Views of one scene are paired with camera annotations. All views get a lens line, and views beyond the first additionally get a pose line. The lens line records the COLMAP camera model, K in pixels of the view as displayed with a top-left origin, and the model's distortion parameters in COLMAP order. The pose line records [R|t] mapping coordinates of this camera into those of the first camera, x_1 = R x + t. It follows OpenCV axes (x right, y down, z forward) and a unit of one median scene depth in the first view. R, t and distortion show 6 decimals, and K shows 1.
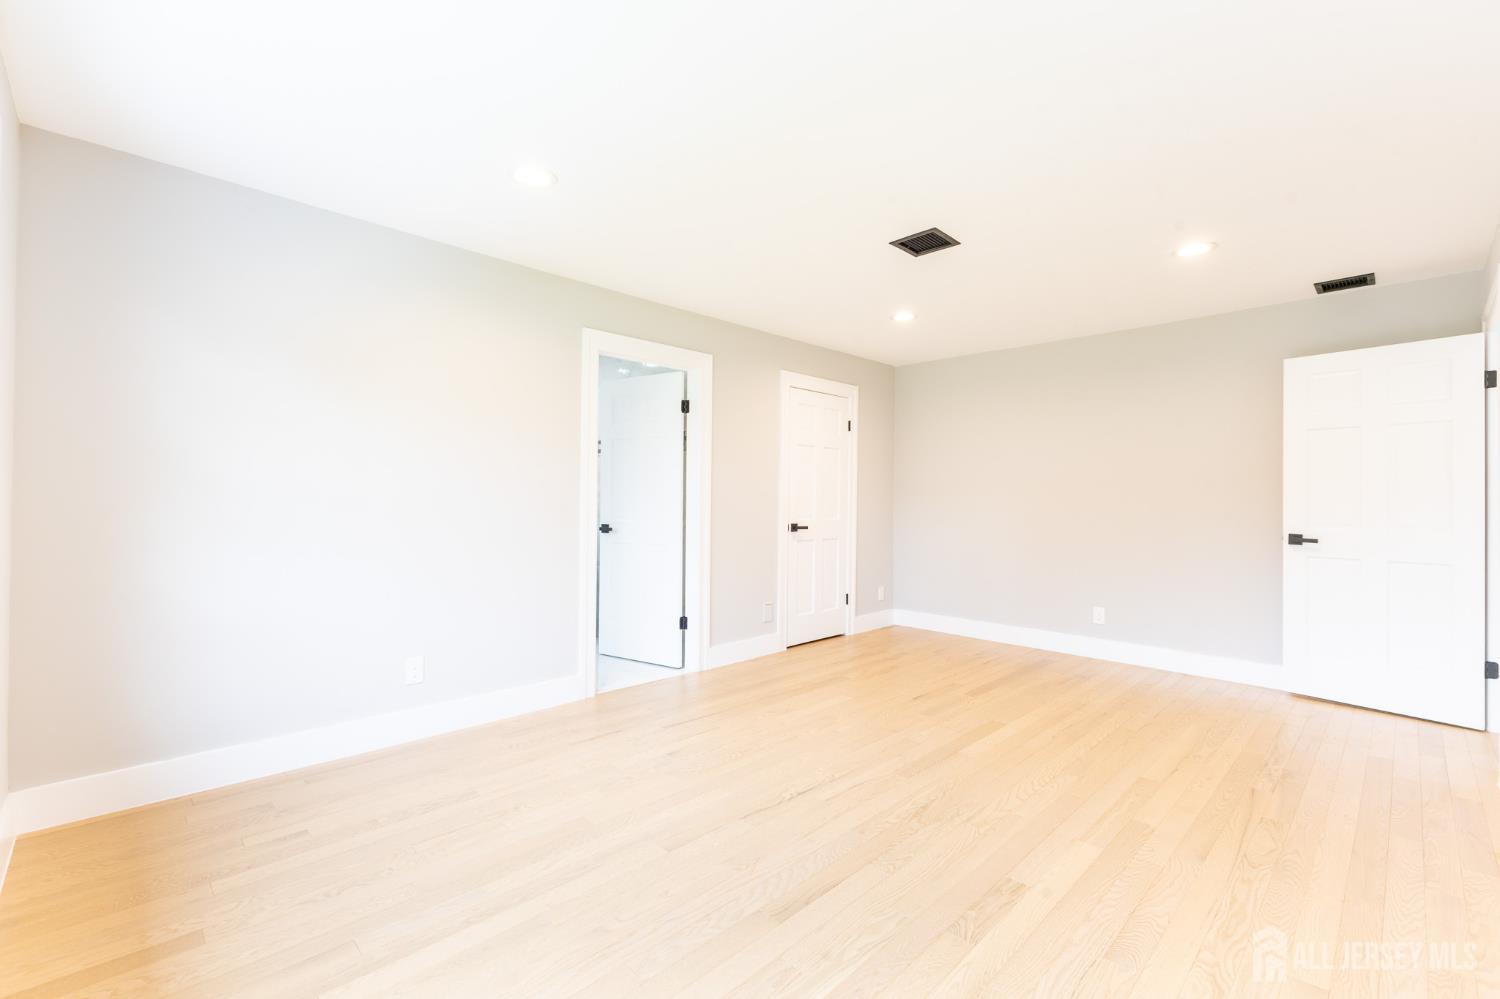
lens RADIAL K [[645.9, 0, 750.0], [0, 645.9, 499.5], [0, 0, 1]] dist [0.000761, -0.000261]
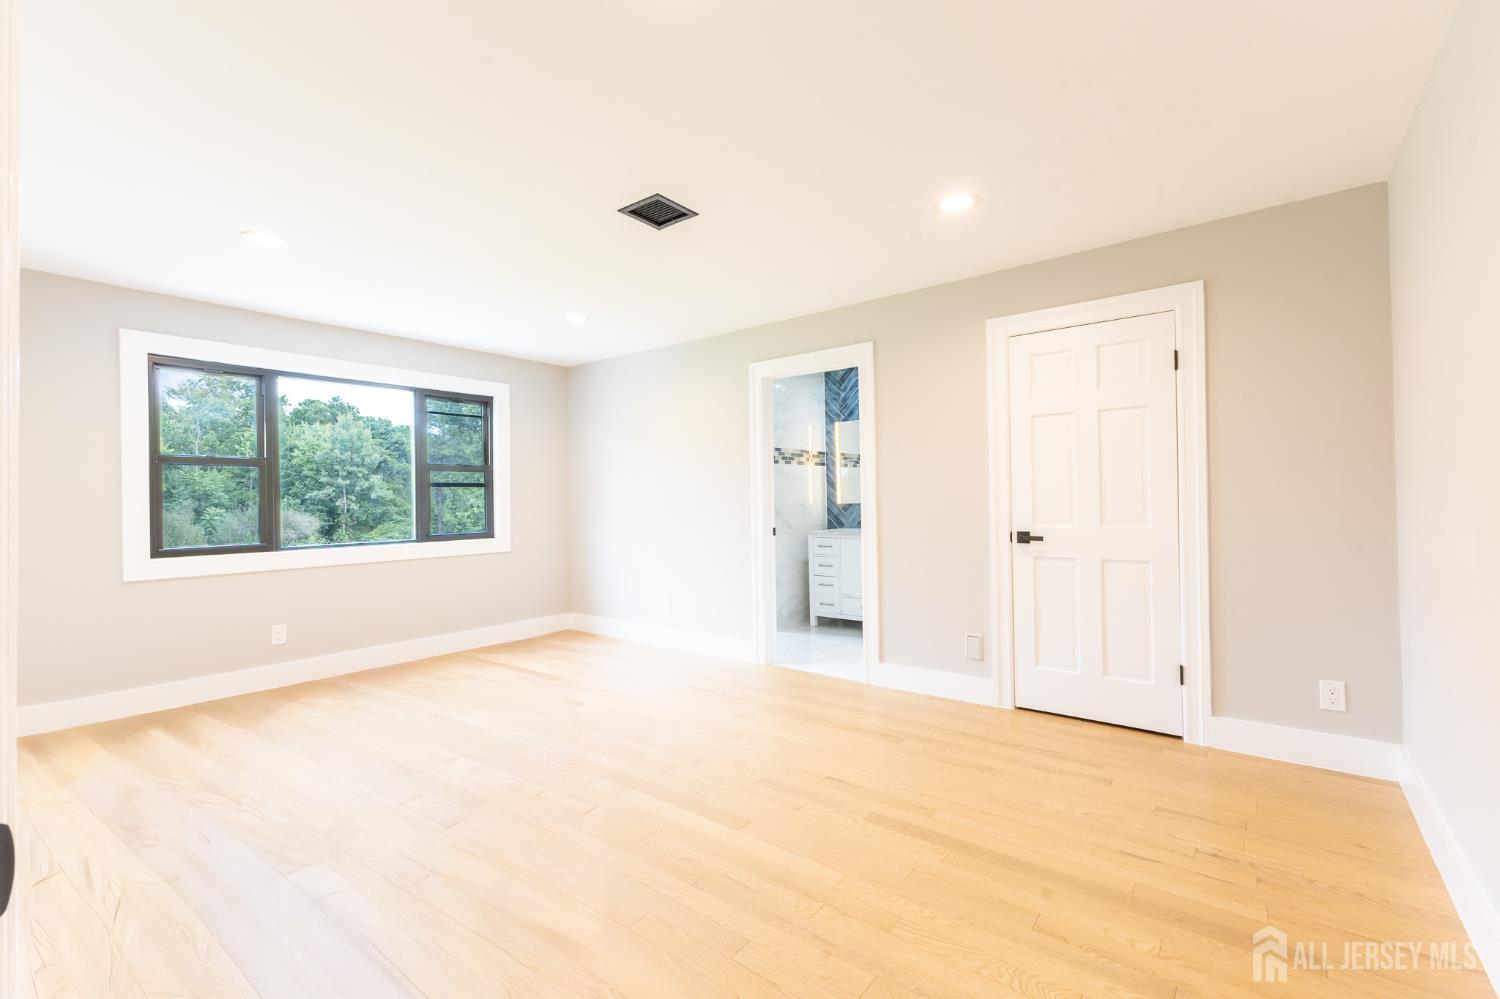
lens RADIAL K [[645.9, 0, 750.0], [0, 645.9, 499.5], [0, 0, 1]] dist [0.000761, -0.000261]
pose [[0.114714, -0.010982, -0.993338, 0.823016], [0.013419, 0.999865, -0.009505, 0.006190], [0.993308, -0.012239, 0.114846, 0.718854]]
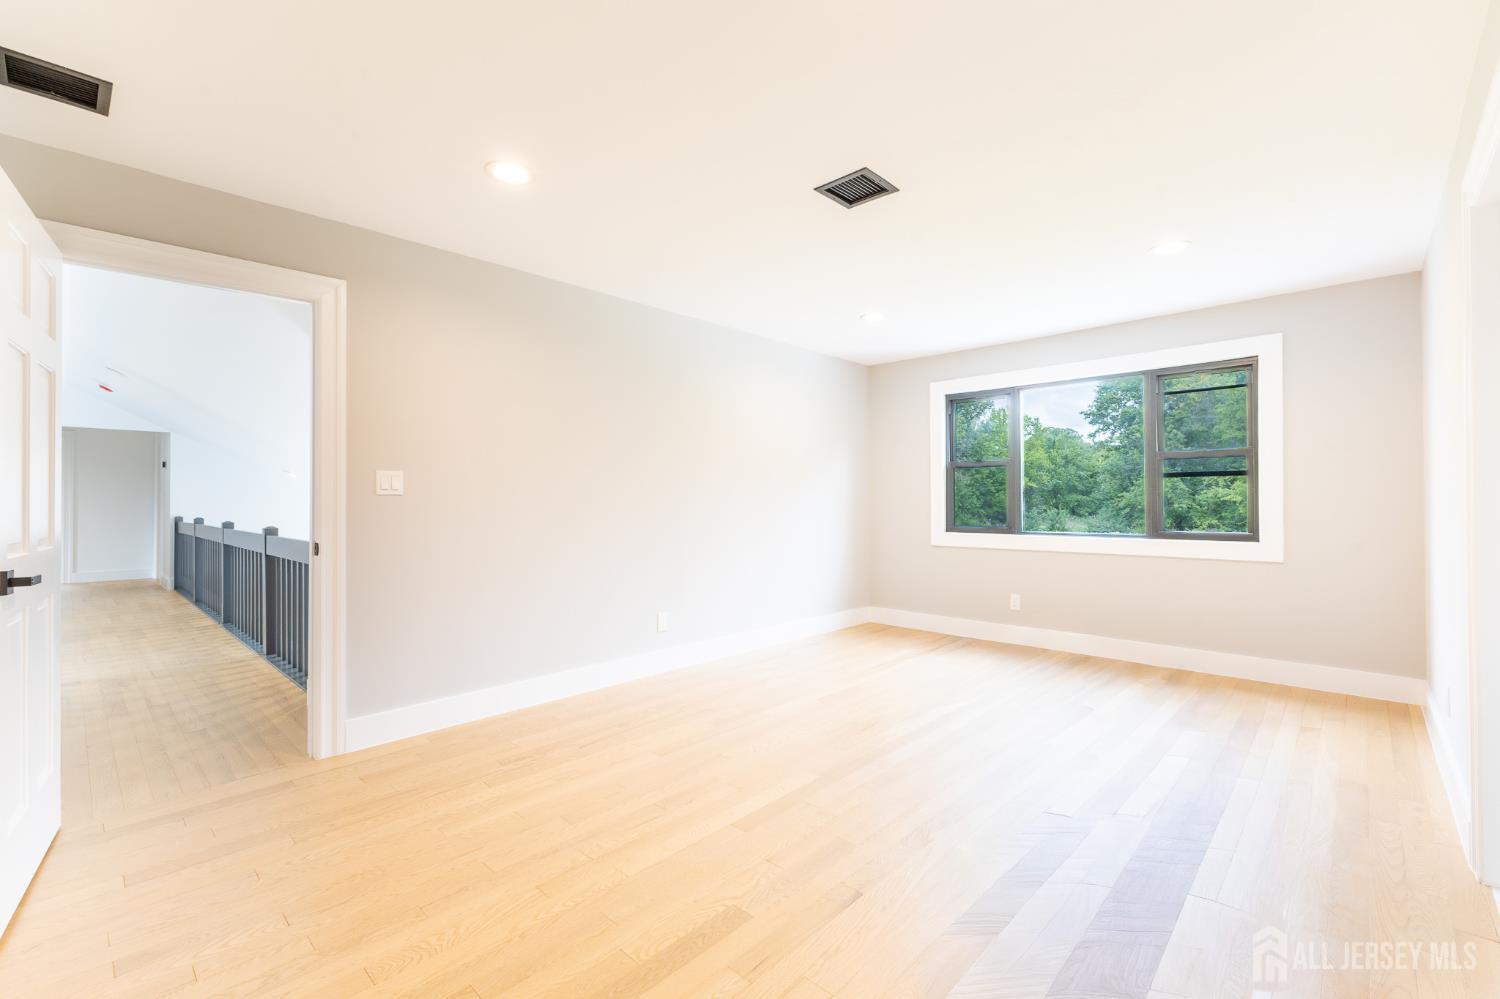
lens RADIAL K [[645.9, 0, 750.0], [0, 645.9, 499.5], [0, 0, 1]] dist [0.000761, -0.000261]
pose [[-0.999611, -0.003320, -0.027708, 0.305299], [-0.003337, 0.999994, 0.000569, 0.002329], [0.027706, 0.000661, -0.999616, 1.288643]]
